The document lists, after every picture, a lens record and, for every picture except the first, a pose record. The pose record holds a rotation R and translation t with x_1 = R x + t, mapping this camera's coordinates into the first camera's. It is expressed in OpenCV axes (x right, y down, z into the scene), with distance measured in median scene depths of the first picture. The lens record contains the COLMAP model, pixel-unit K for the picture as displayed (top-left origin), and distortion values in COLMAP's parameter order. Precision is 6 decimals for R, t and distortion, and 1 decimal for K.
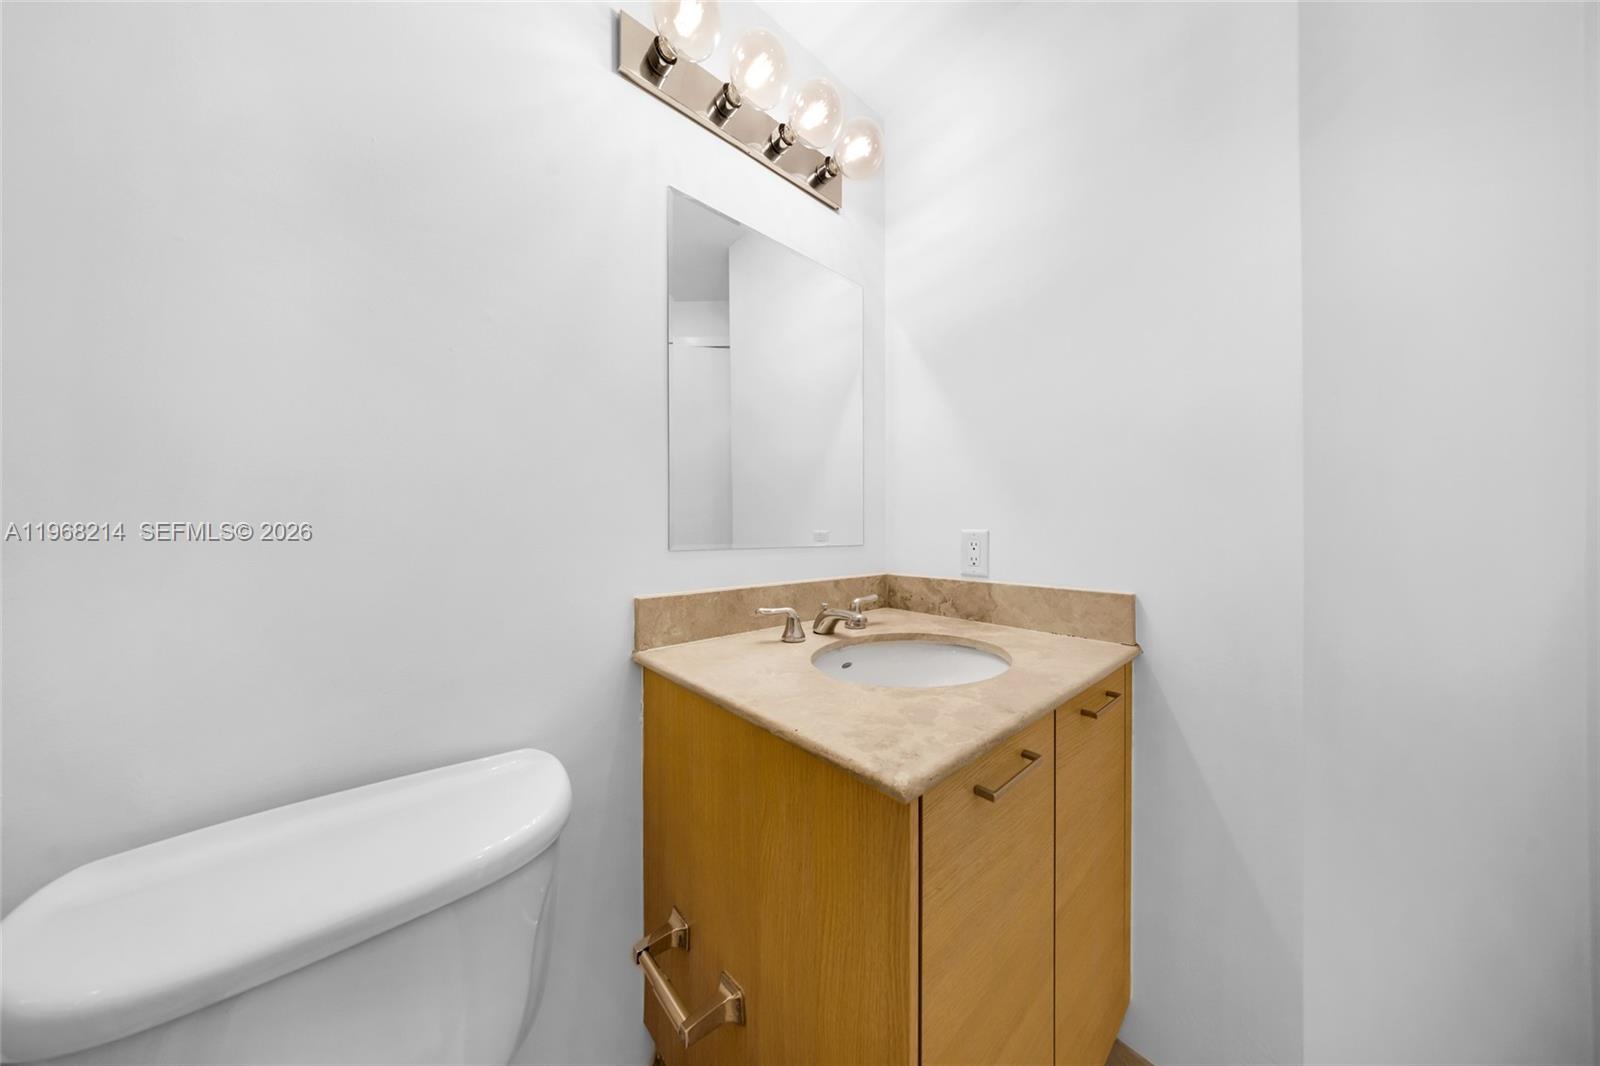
lens RADIAL K [[470.8, 0, 806.6], [0, 470.8, 535.0], [0, 0, 1]] dist [0.000805, 0.000034]
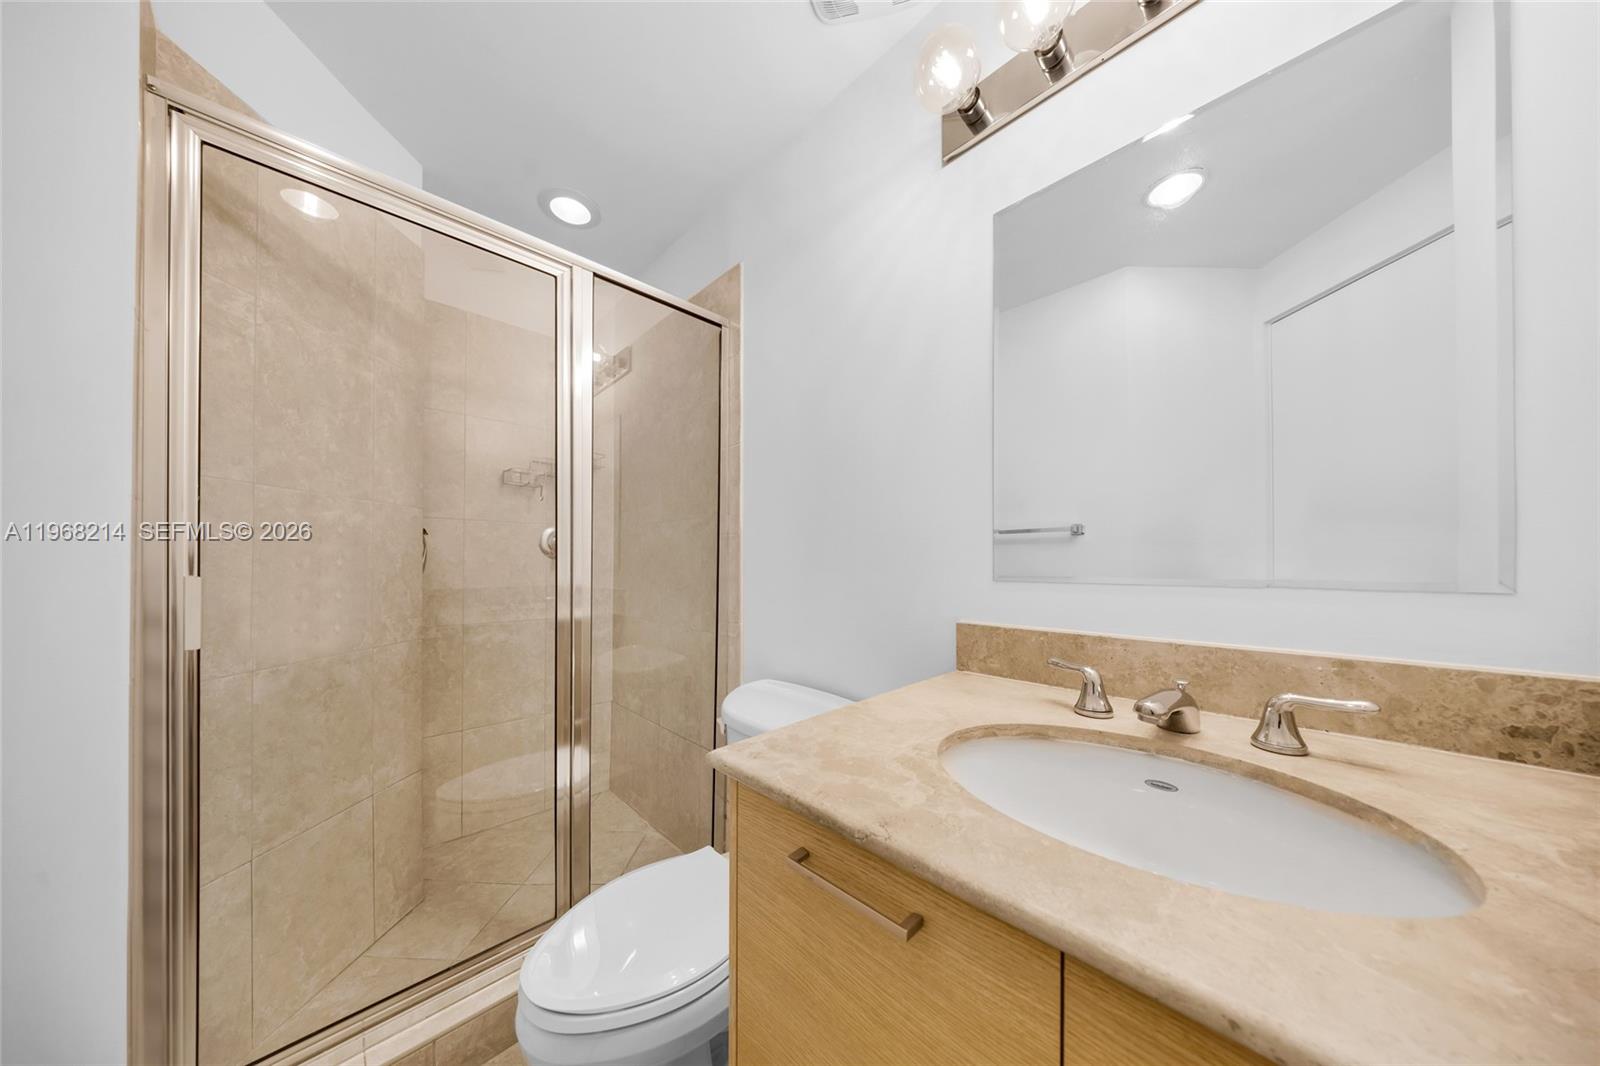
lens RADIAL K [[487.6, 0, 795.6], [0, 487.6, 572.1], [0, 0, 1]] dist [0.000906, 0.000036]
pose [[0.037848, 0.018755, -0.999107, 0.754191], [-0.011831, 0.999762, 0.018319, 0.001311], [0.999213, 0.011127, 0.038061, 0.567154]]
